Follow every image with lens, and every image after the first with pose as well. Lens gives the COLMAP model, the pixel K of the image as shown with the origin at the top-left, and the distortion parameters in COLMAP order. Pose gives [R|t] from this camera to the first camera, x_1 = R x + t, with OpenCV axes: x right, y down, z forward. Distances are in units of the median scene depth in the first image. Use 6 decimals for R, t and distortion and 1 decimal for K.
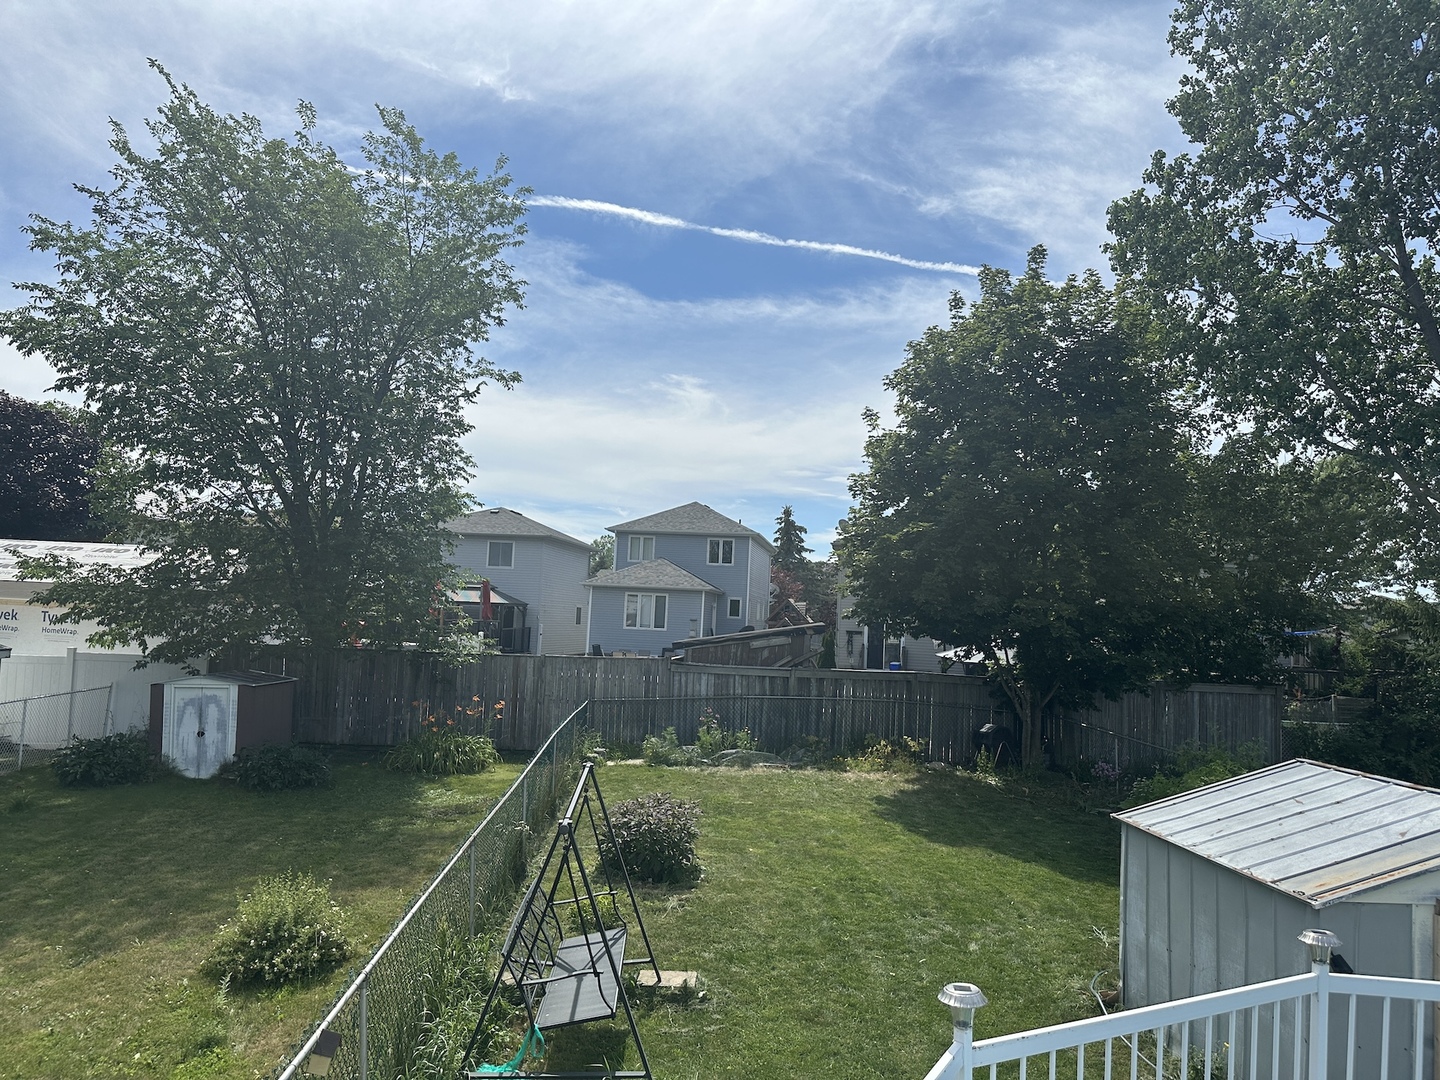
lens RADIAL K [[1005.9, 0, 725.4], [0, 1005.9, 517.0], [0, 0, 1]] dist [0.097253, -0.154887]
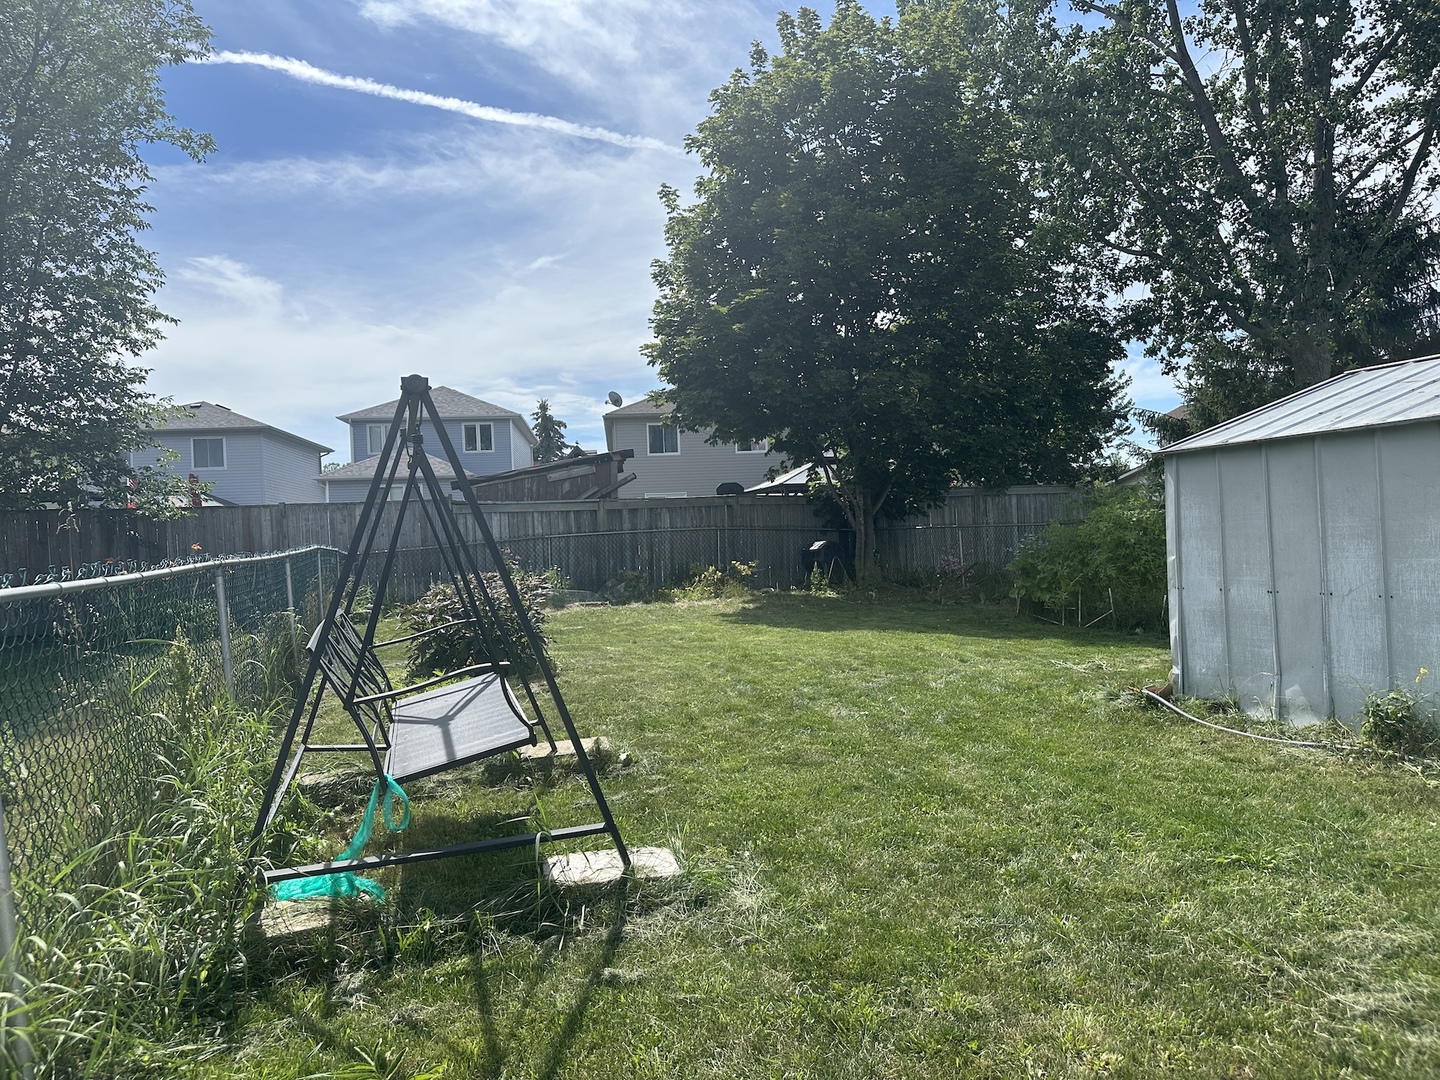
lens RADIAL K [[993.9, 0, 718.9], [0, 993.9, 543.9], [0, 0, 1]] dist [0.164267, -0.286166]
pose [[0.966651, -0.083438, 0.242125, -0.044979], [0.061081, 0.993267, 0.098432, 0.110368], [-0.248708, -0.080360, 0.965239, 0.150366]]
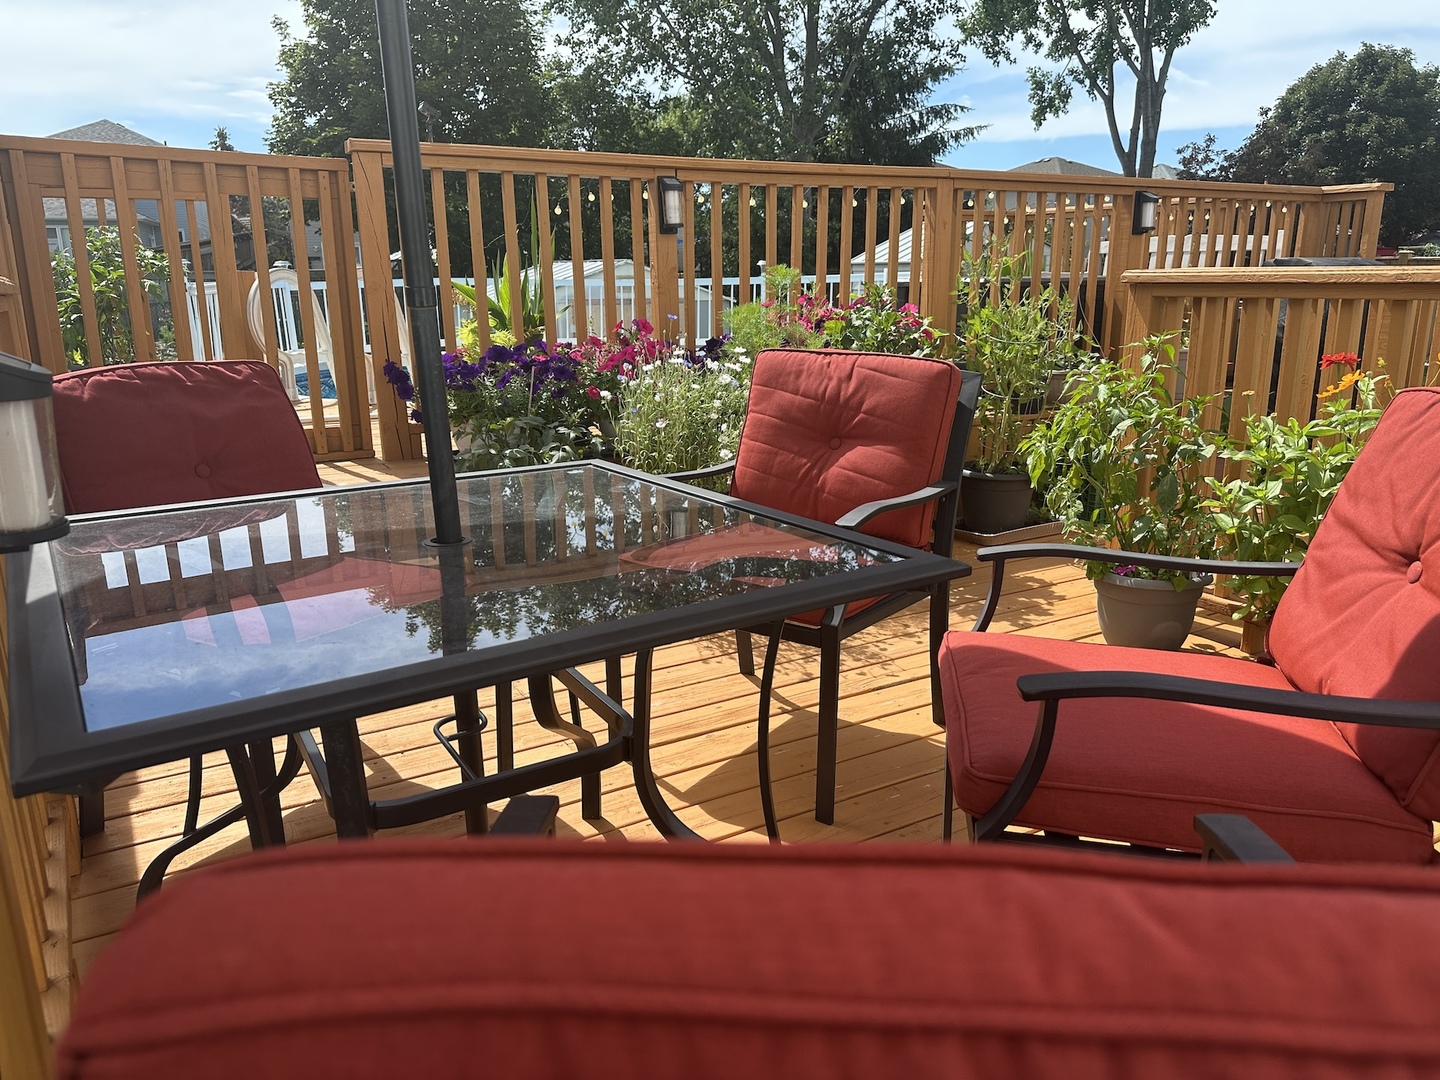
lens RADIAL K [[1017.8, 0, 720.0], [0, 1017.8, 540.0], [0, 0, 1]] dist [0.026256, -0.000429]
pose [[0.886235, -0.167440, 0.431915, -0.008696], [0.004191, 0.935249, 0.353966, 0.029277], [-0.463216, -0.311887, 0.829552, -0.319482]]
